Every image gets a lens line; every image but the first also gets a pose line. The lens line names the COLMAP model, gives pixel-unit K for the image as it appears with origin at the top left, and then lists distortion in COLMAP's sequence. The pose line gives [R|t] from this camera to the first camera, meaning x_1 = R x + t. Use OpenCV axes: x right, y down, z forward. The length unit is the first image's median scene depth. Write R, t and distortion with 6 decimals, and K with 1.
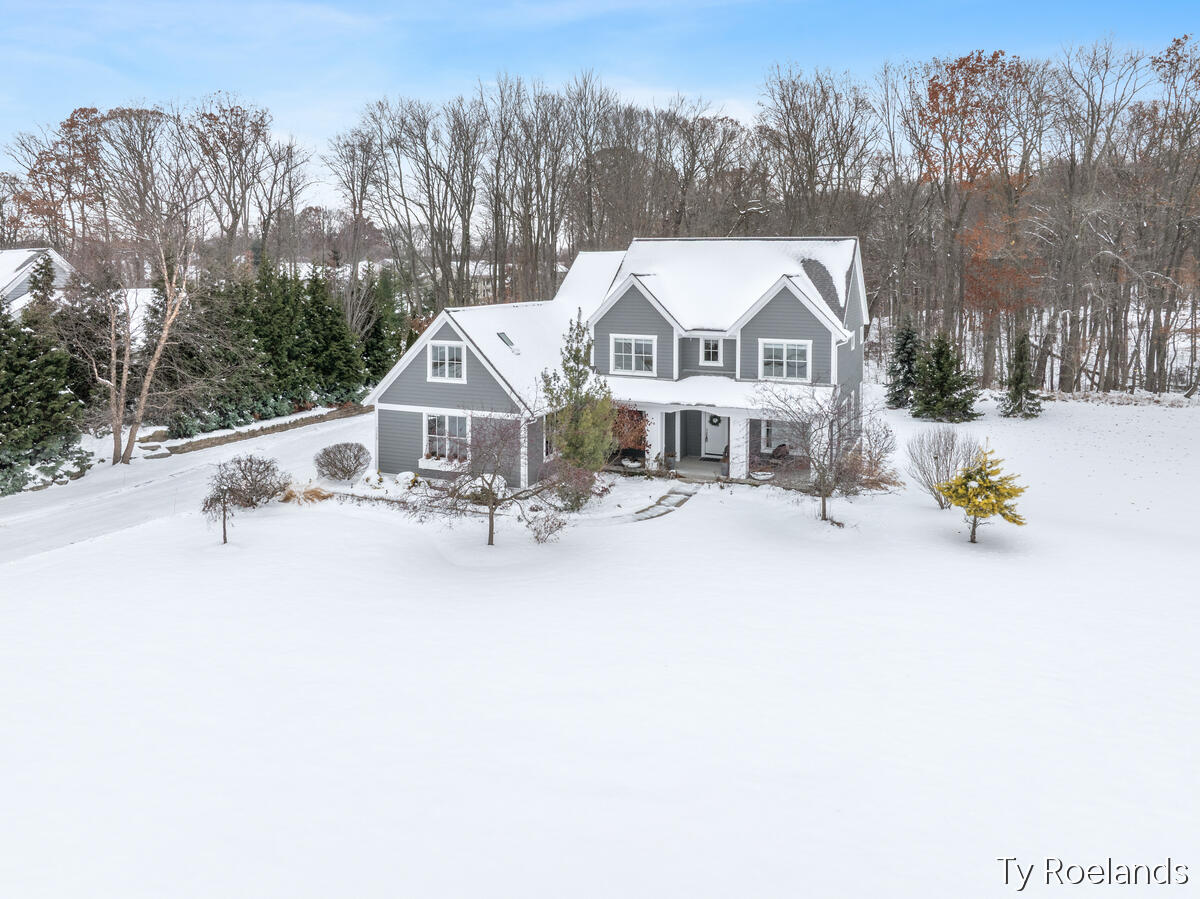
lens RADIAL K [[888.2, 0, 598.3], [0, 888.2, 291.7], [0, 0, 1]] dist [-0.014097, -0.010168]
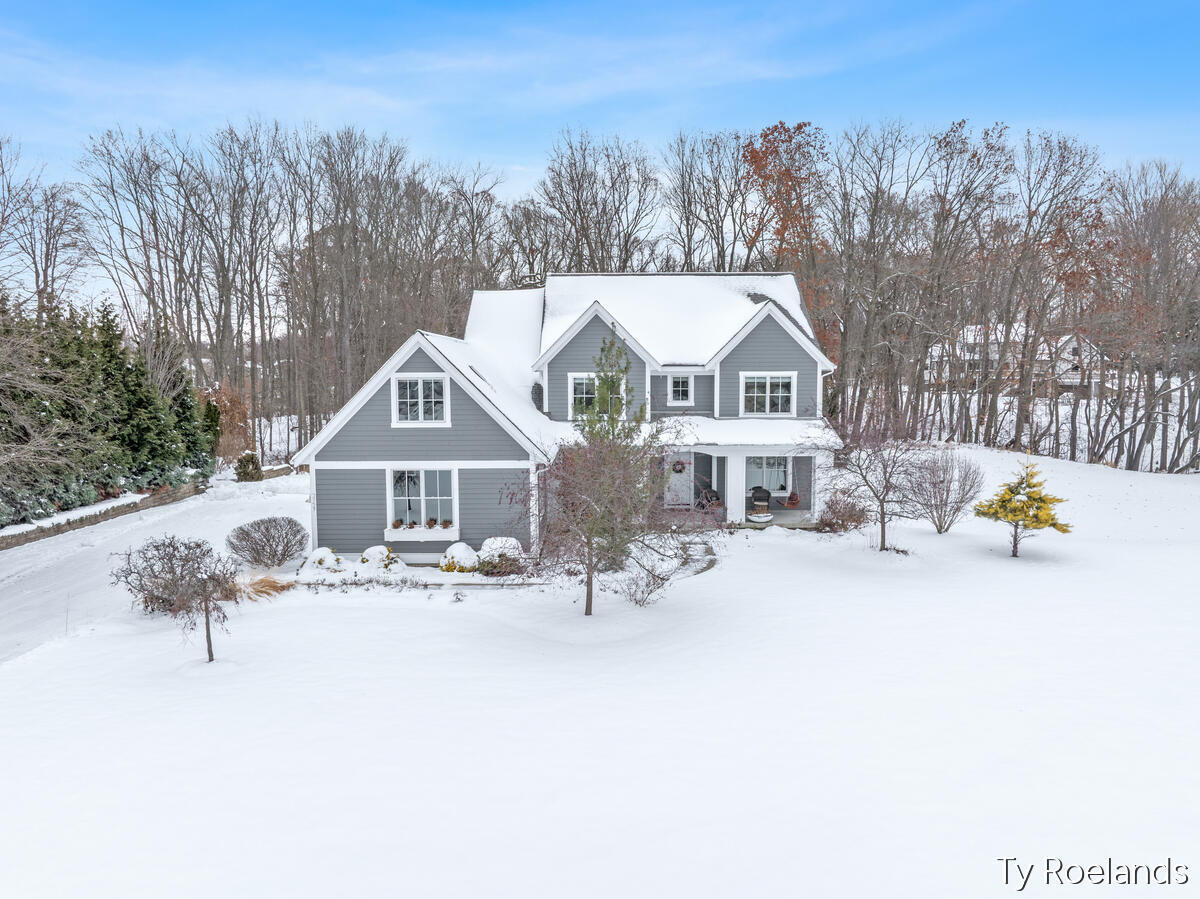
lens RADIAL K [[850.3, 0, 599.0], [0, 850.3, 441.3], [0, 0, 1]] dist [-0.046873, 0.007642]
pose [[0.923943, -0.041428, 0.380280, -0.293723], [0.020490, 0.998051, 0.058944, 0.070942], [-0.381981, -0.046669, 0.922991, 0.250502]]
